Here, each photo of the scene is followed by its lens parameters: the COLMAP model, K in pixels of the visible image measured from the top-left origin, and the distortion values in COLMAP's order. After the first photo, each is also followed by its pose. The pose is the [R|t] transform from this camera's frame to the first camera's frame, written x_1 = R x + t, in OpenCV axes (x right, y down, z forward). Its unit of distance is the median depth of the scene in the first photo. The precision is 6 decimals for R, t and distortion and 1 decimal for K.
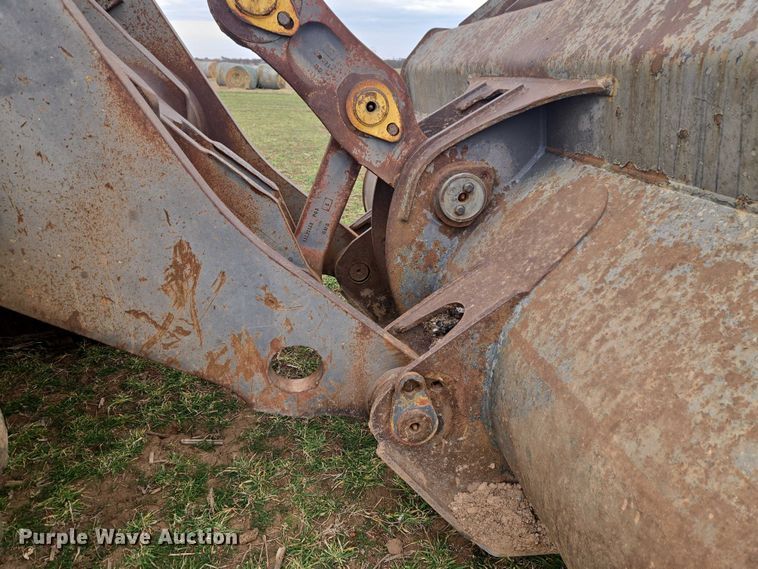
lens RADIAL K [[493.1, 0, 370.5], [0, 493.1, 295.4], [0, 0, 1]] dist [0.061811, -0.040783]
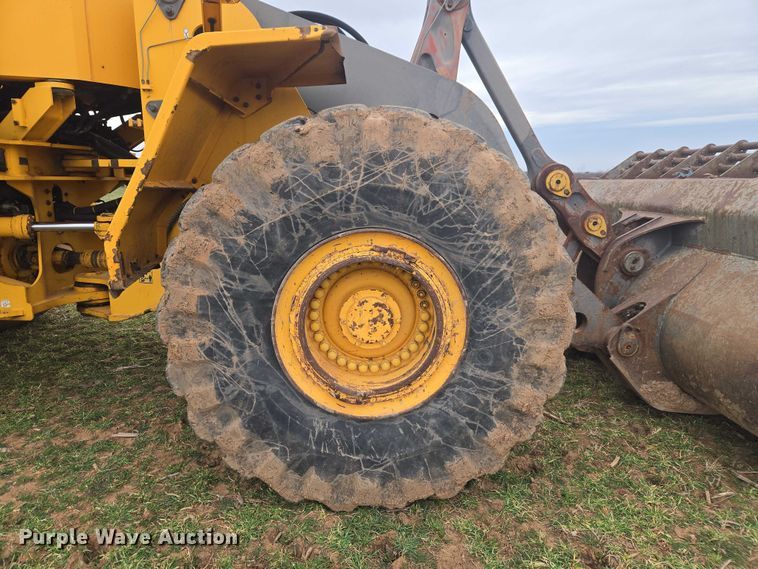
lens RADIAL K [[493.1, 0, 368.7], [0, 493.1, 297.8], [0, 0, 1]] dist [0.061811, -0.040783]
pose [[0.993909, 0.042350, -0.101745, -0.920077], [-0.060660, 0.981009, -0.184232, 0.539079], [0.092011, 0.189282, 0.977602, -1.550836]]
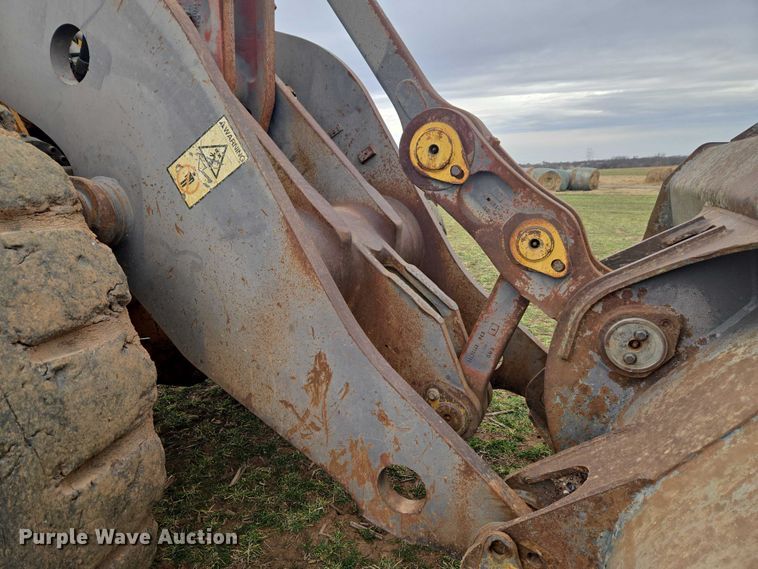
lens RADIAL K [[493.1, 0, 386.4], [0, 493.1, 296.3], [0, 0, 1]] dist [0.061811, -0.040783]
pose [[0.844049, 0.097591, -0.527312, 0.320630], [-0.190505, 0.973731, -0.124724, -0.103707], [0.501288, 0.205729, 0.840468, 0.030059]]
